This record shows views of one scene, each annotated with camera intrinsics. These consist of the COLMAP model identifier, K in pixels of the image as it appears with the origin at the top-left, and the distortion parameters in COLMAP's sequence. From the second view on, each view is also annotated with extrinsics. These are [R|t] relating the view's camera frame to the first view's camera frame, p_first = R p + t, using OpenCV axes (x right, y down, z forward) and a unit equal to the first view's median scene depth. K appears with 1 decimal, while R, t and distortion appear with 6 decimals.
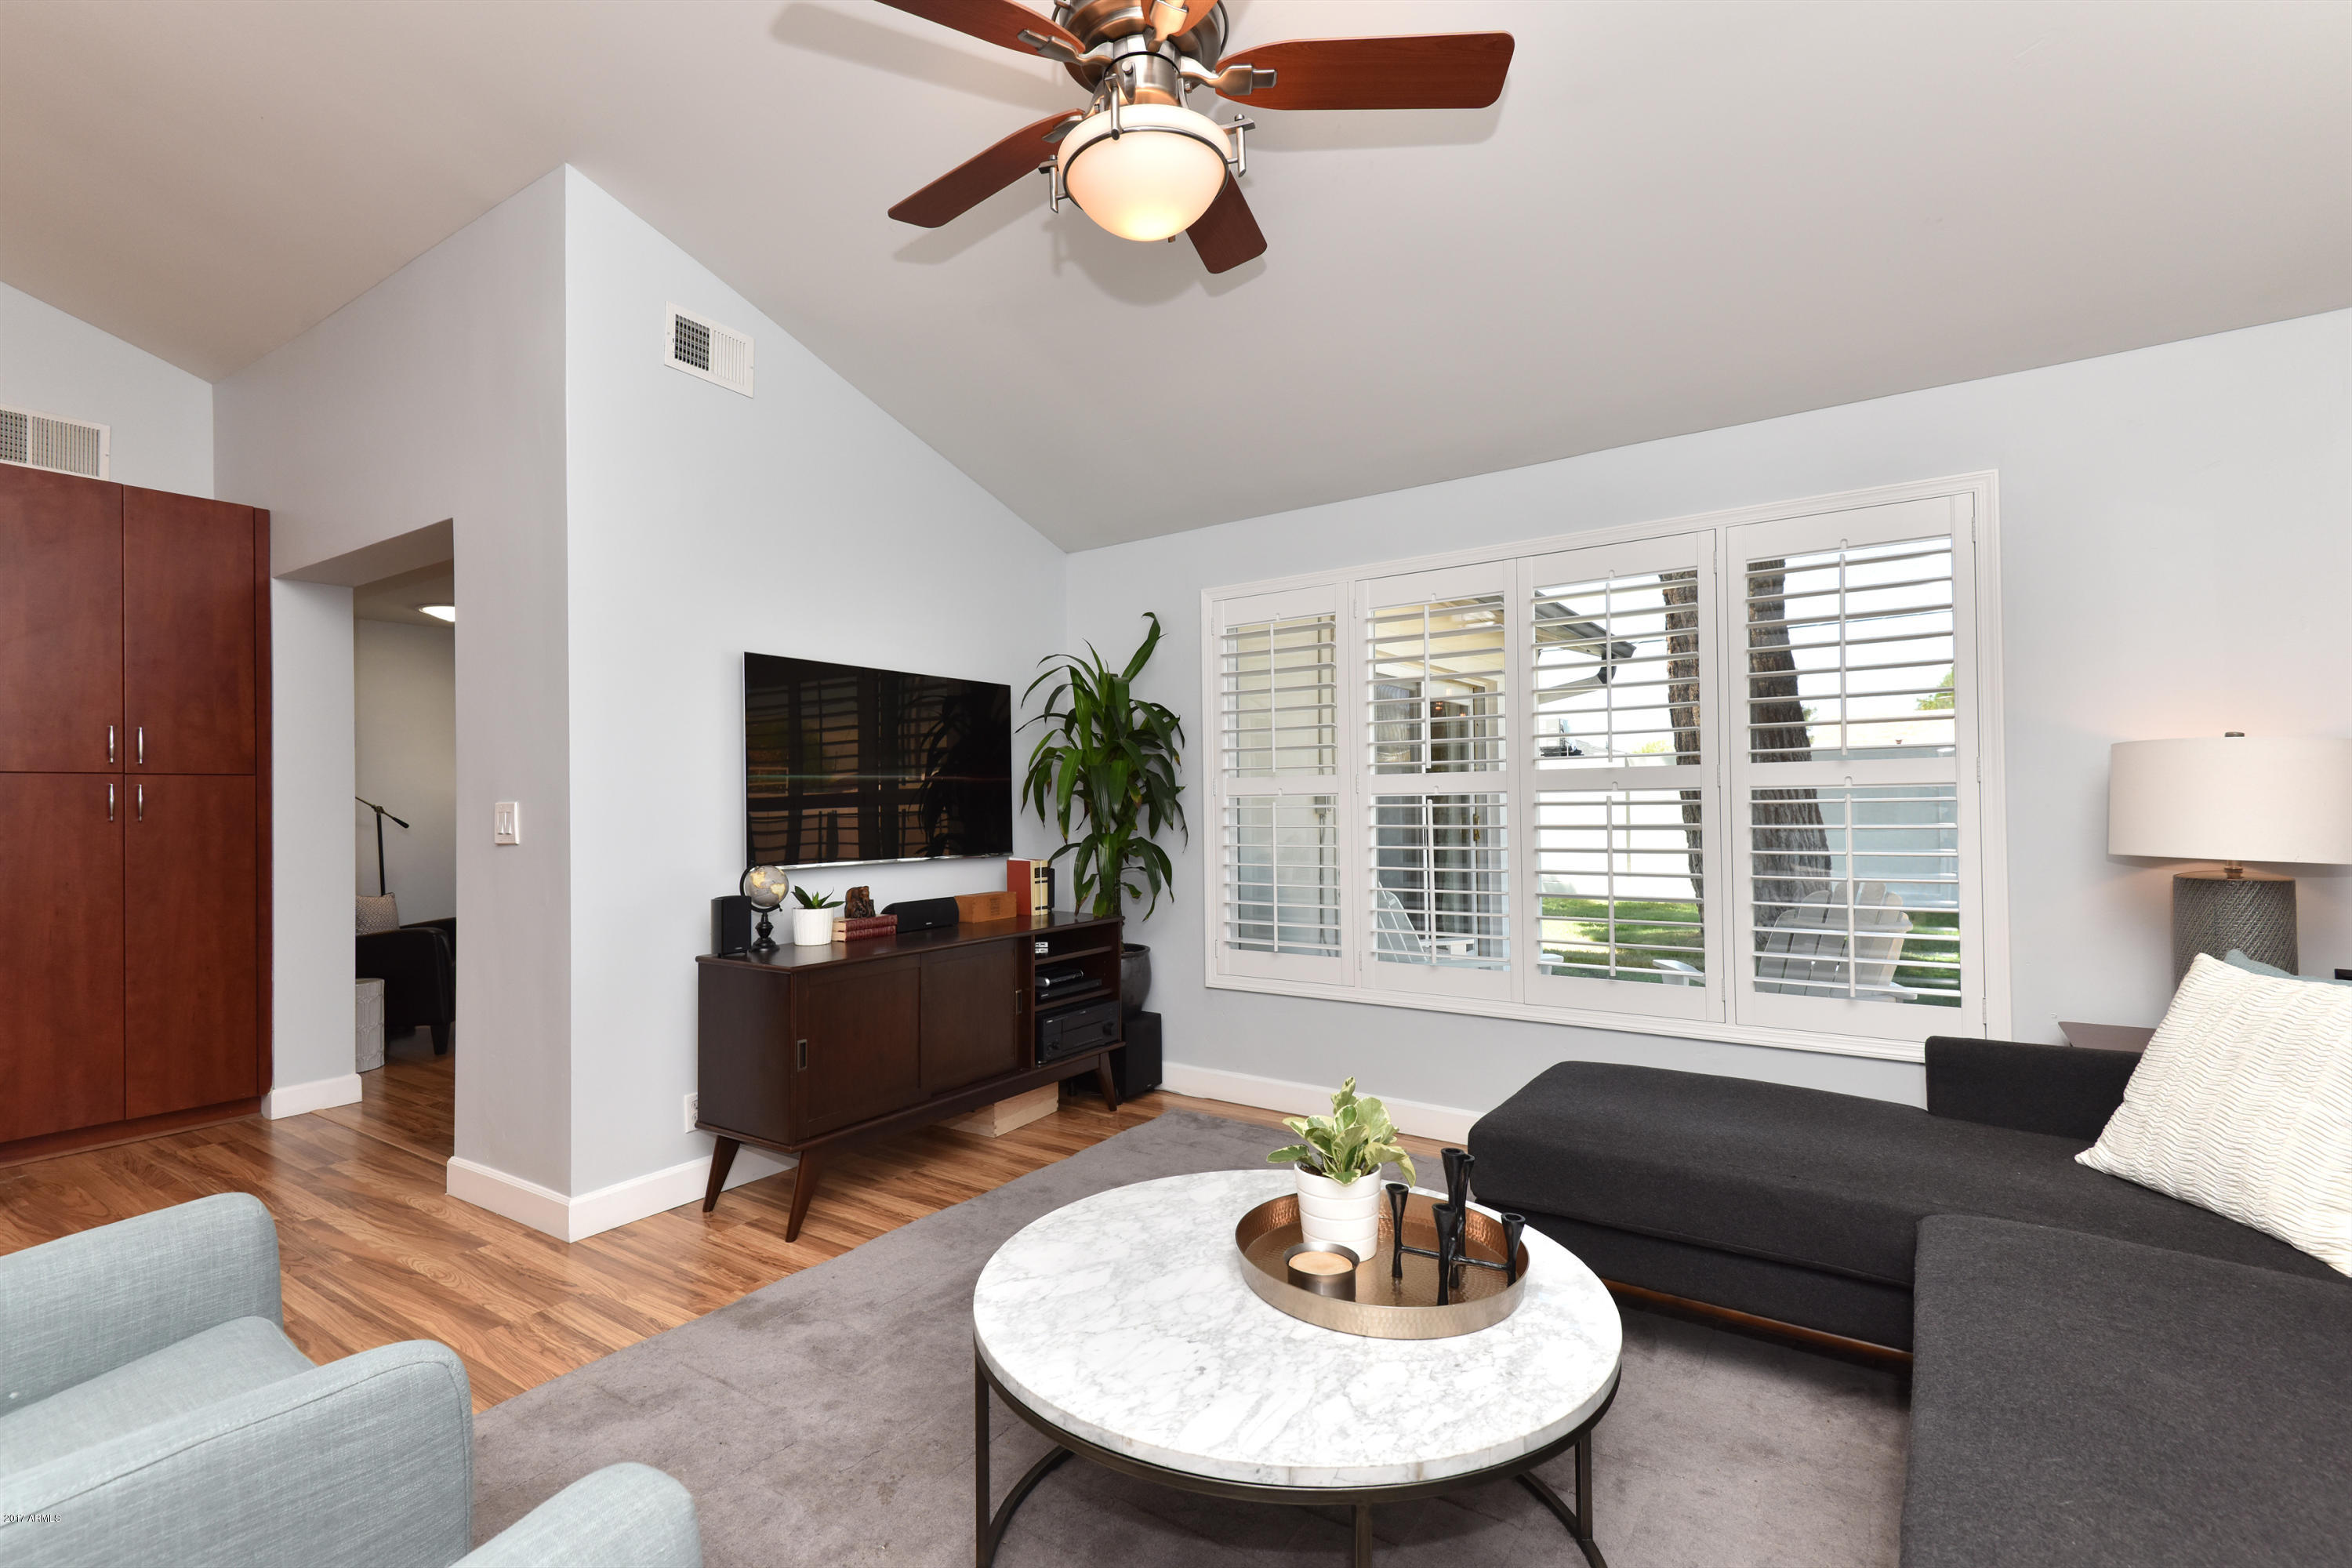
lens RADIAL K [[1084.3, 0, 1185.8], [0, 1084.3, 774.6], [0, 0, 1]] dist [0.033409, -0.013489]
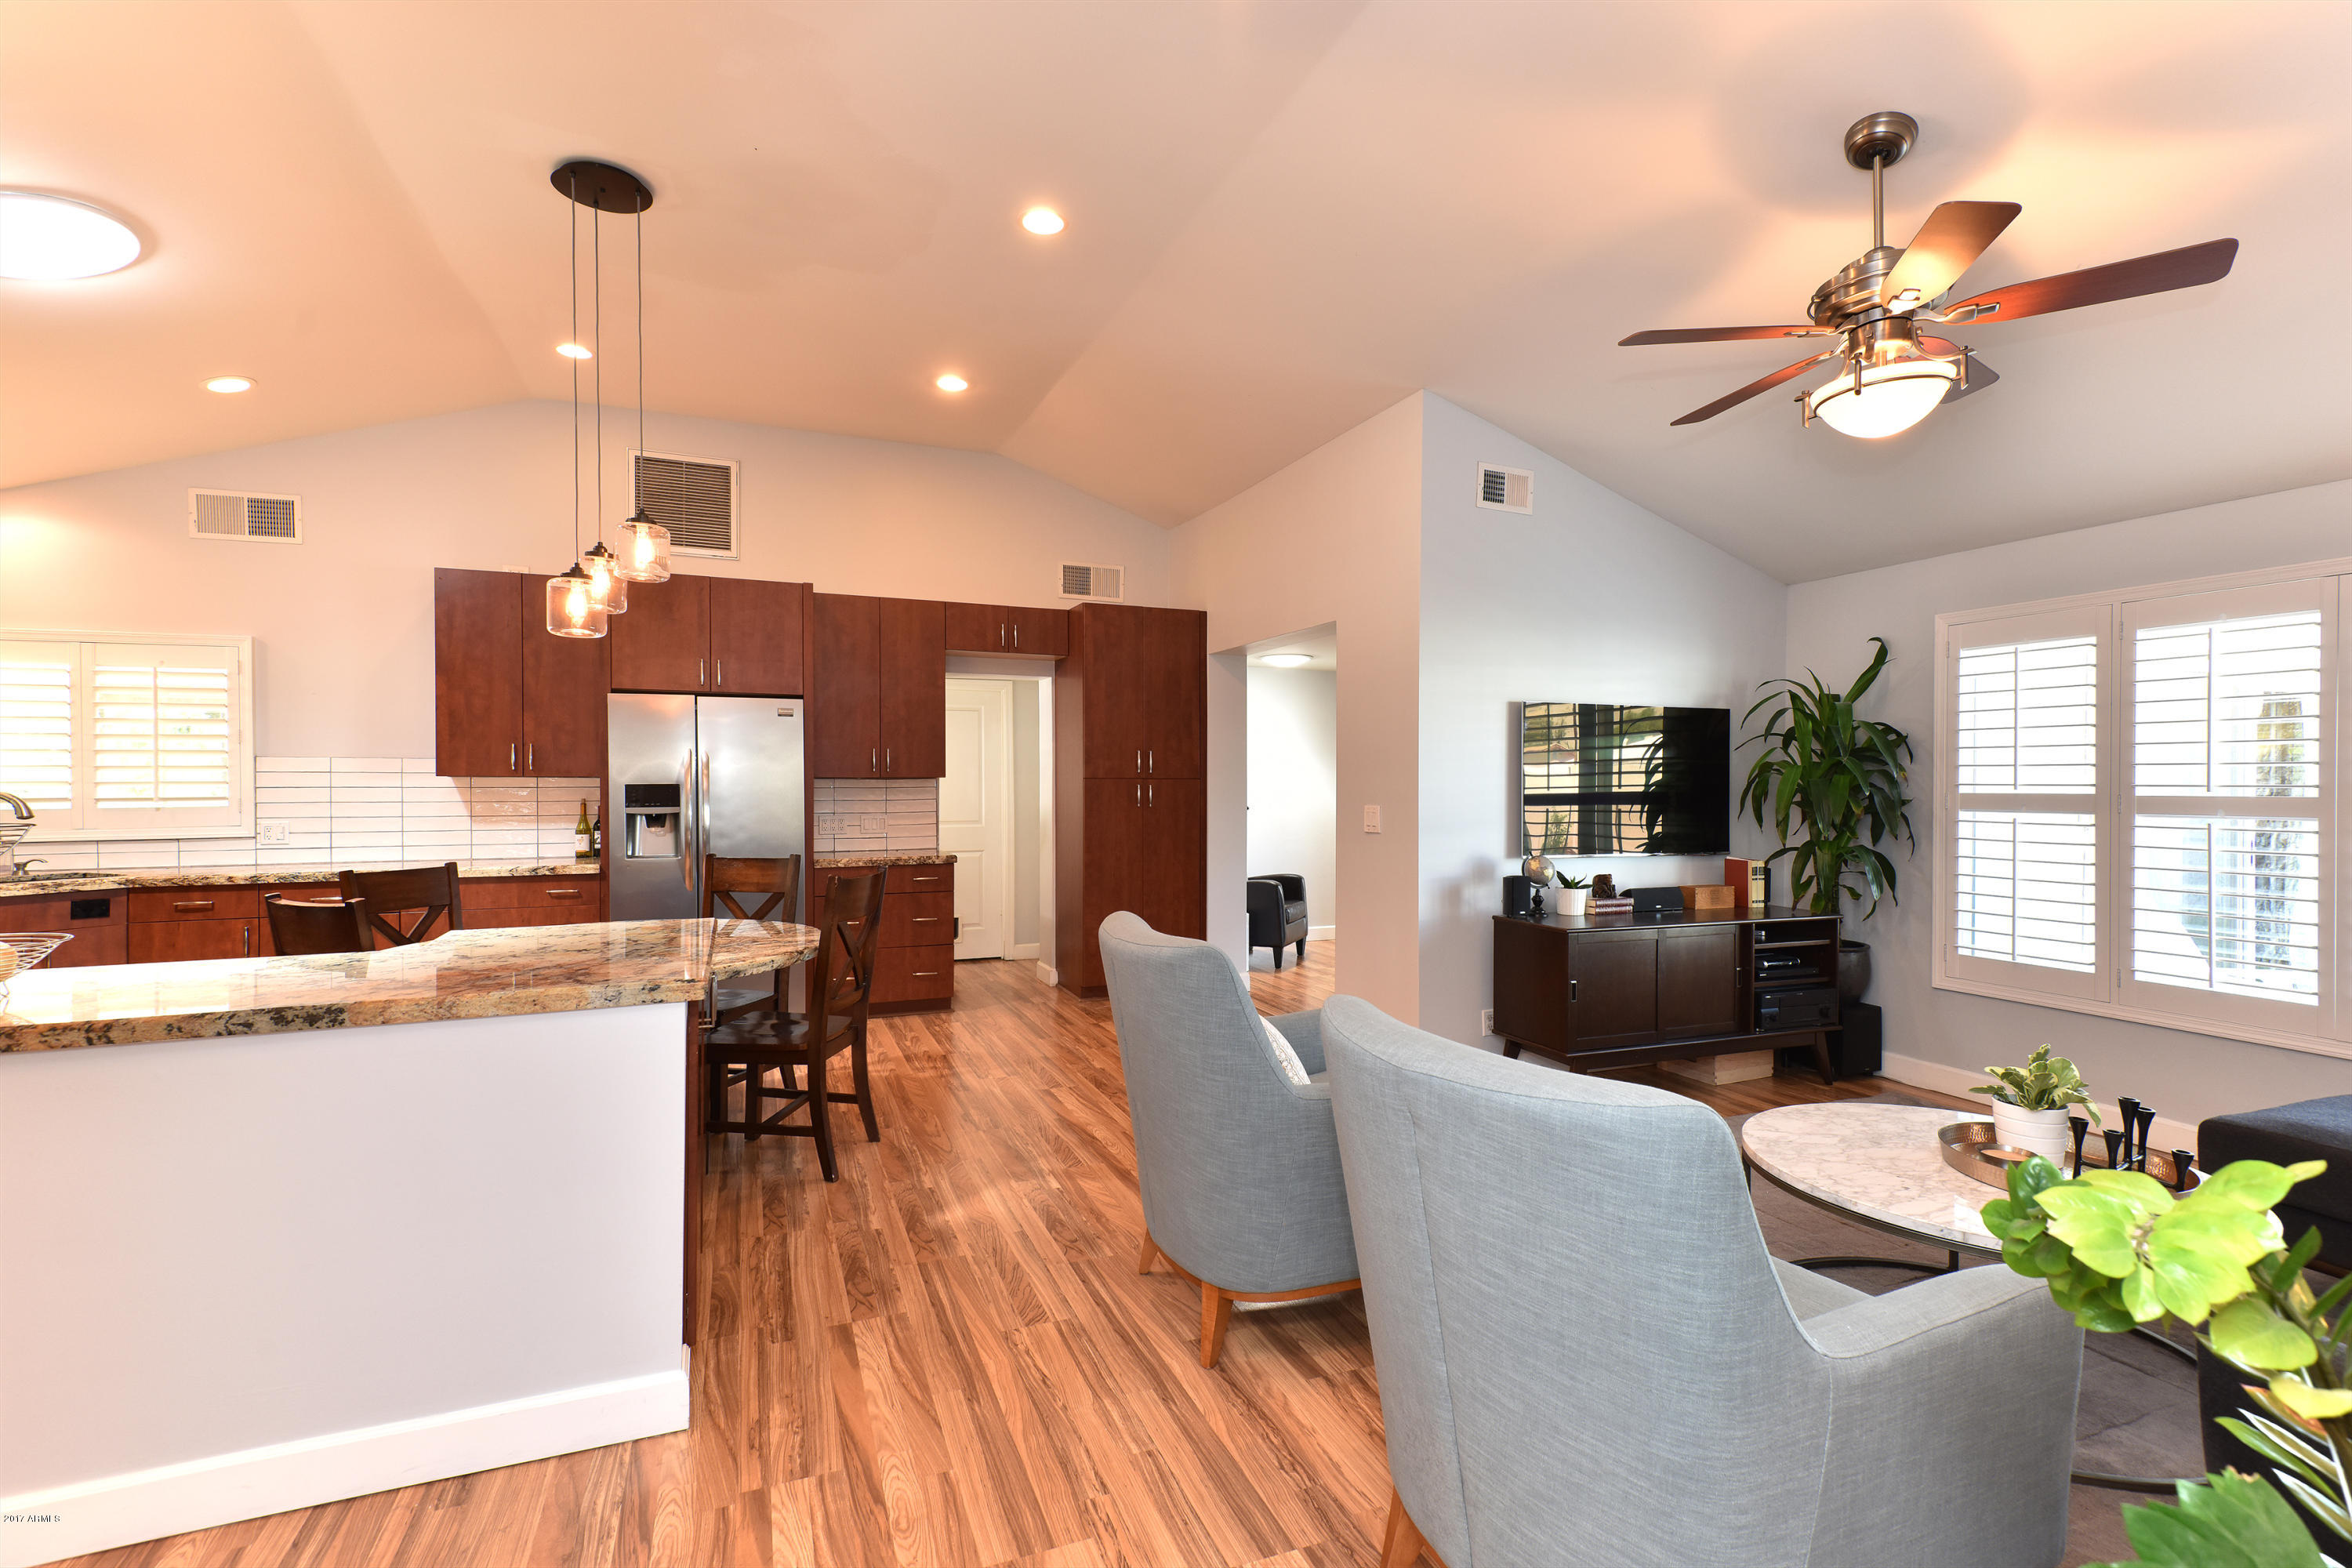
lens RADIAL K [[1084.3, 0, 1182.0], [0, 1084.3, 790.5], [0, 0, 1]] dist [0.033409, -0.013489]
pose [[0.828339, 0.018251, -0.559929, 0.009520], [0.000914, 0.999424, 0.033928, -0.039049], [0.560226, -0.028616, 0.827845, -0.334182]]
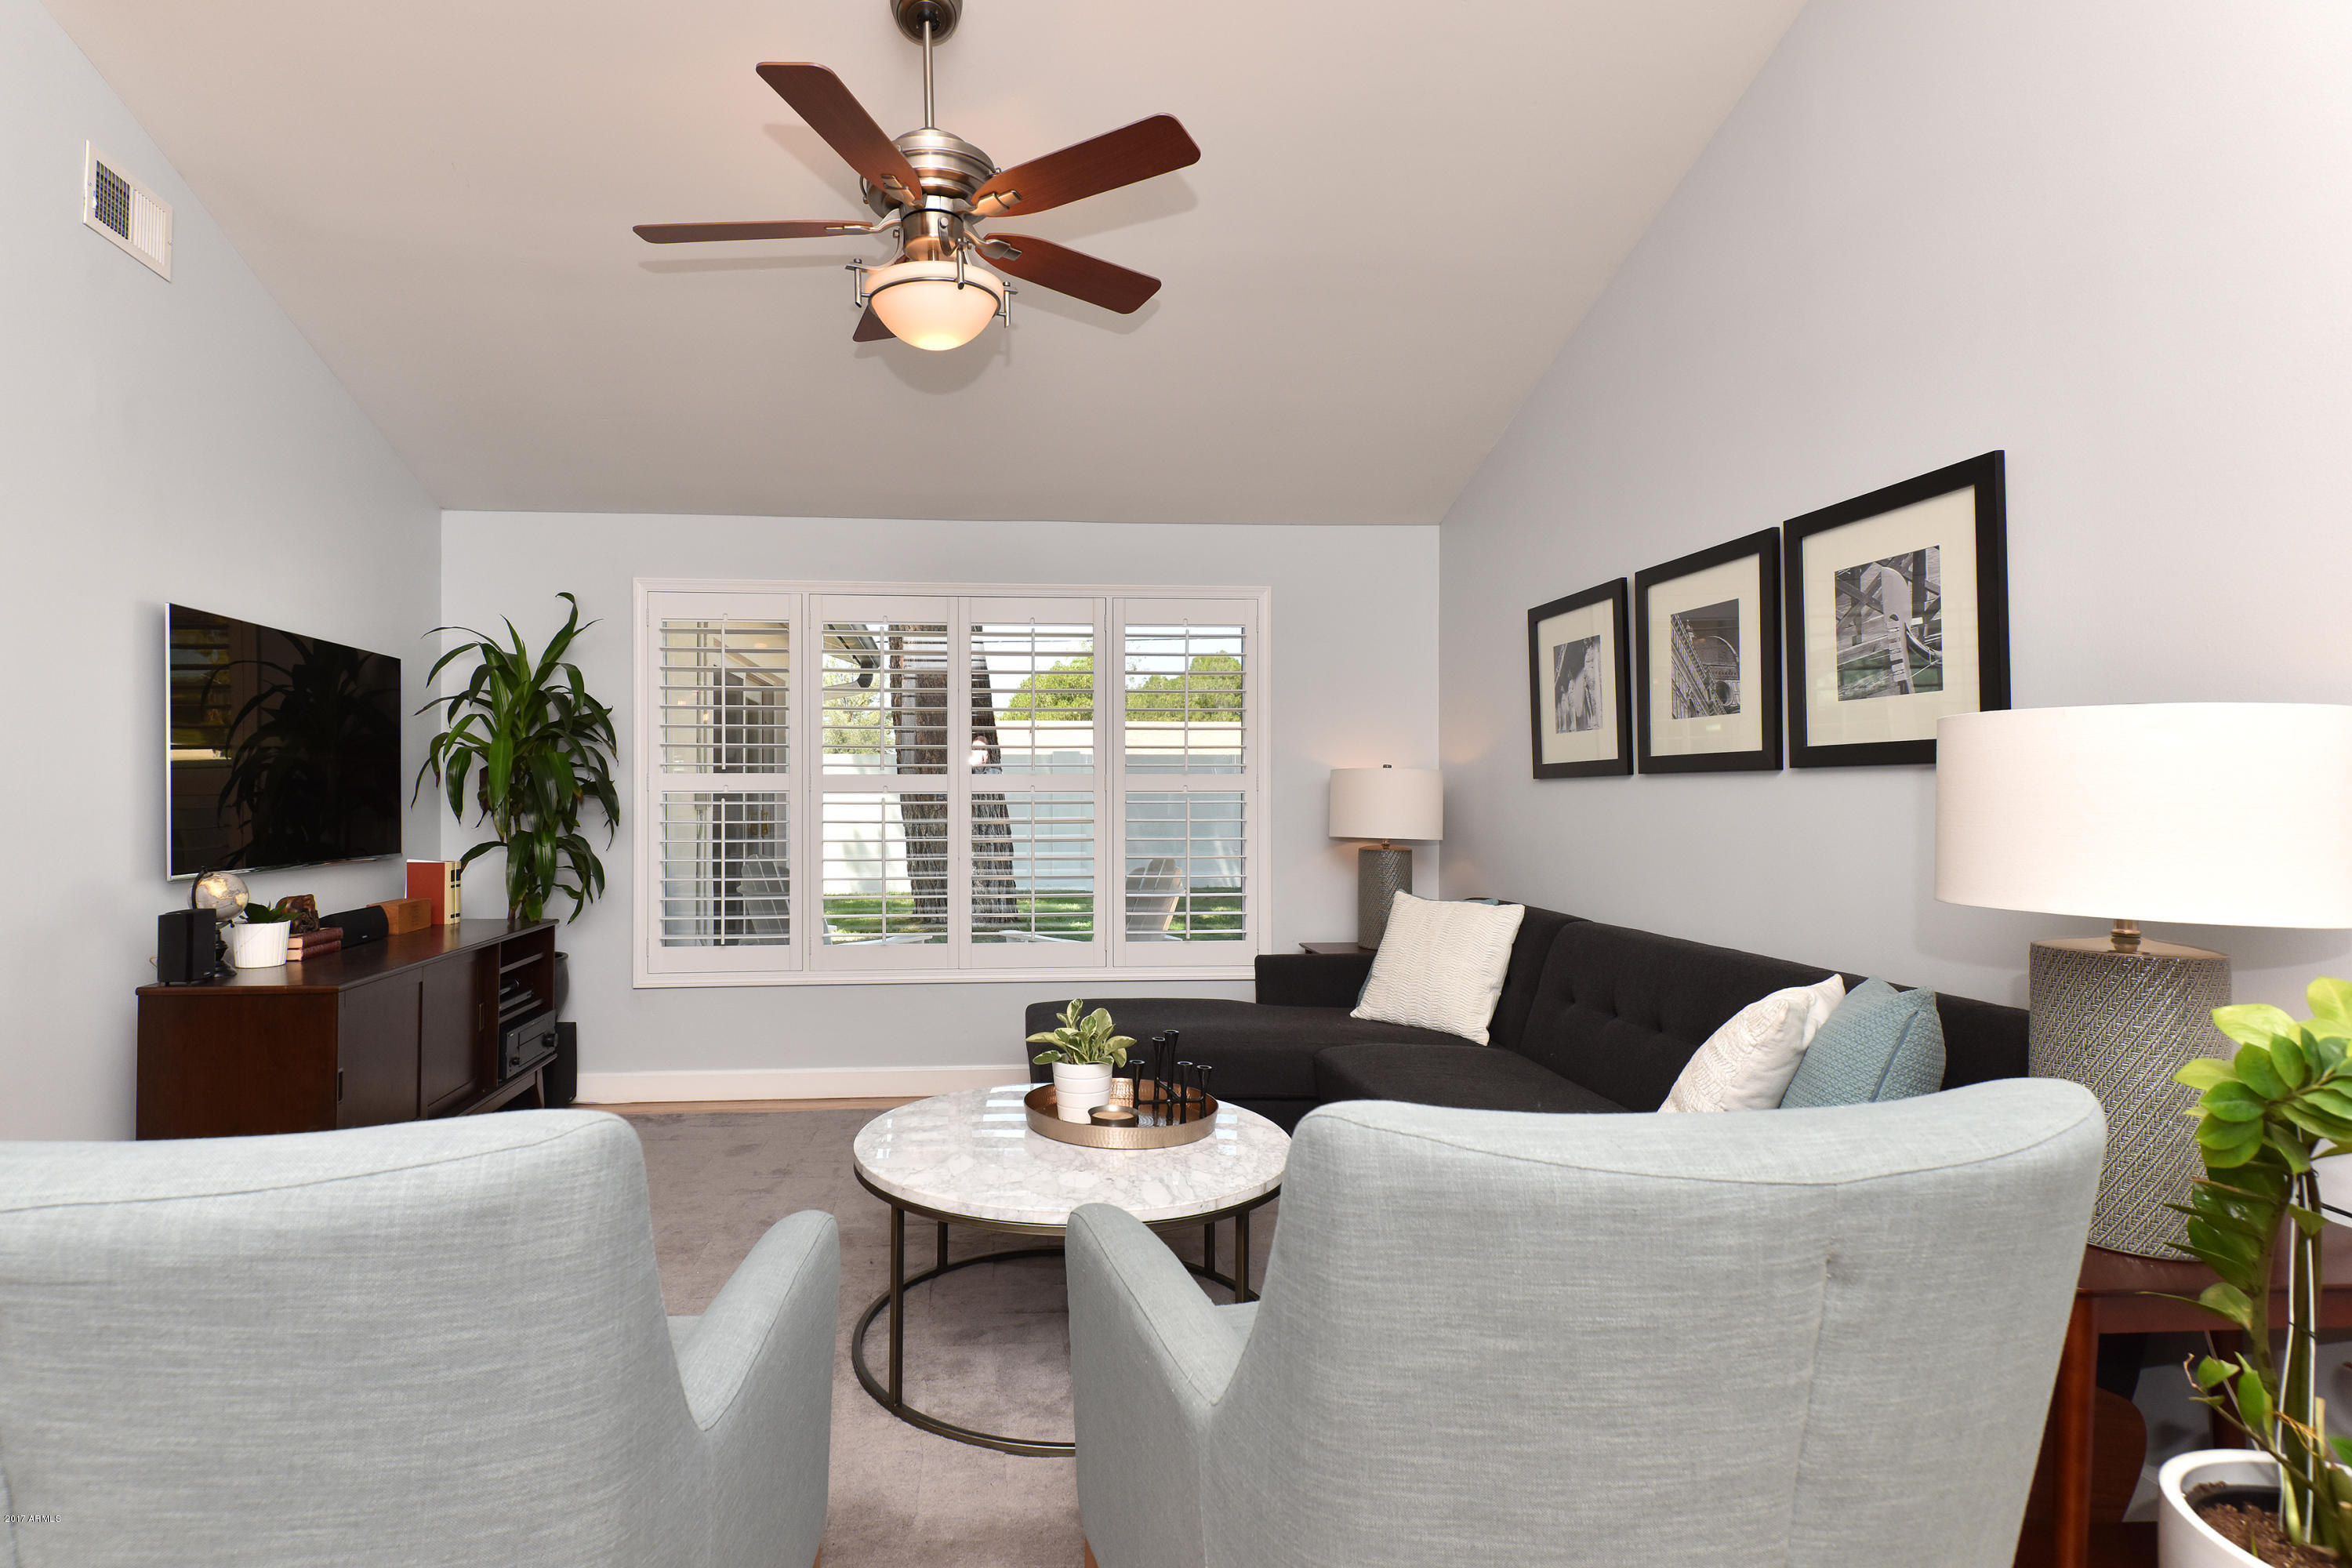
lens RADIAL K [[1084.3, 0, 1156.0], [0, 1084.3, 766.1], [0, 0, 1]] dist [0.033409, -0.013489]
pose [[0.775383, 0.030410, 0.630759, -0.307331], [-0.025885, 0.999531, -0.016369, 0.000708], [-0.630961, -0.003635, 0.775806, -0.066573]]
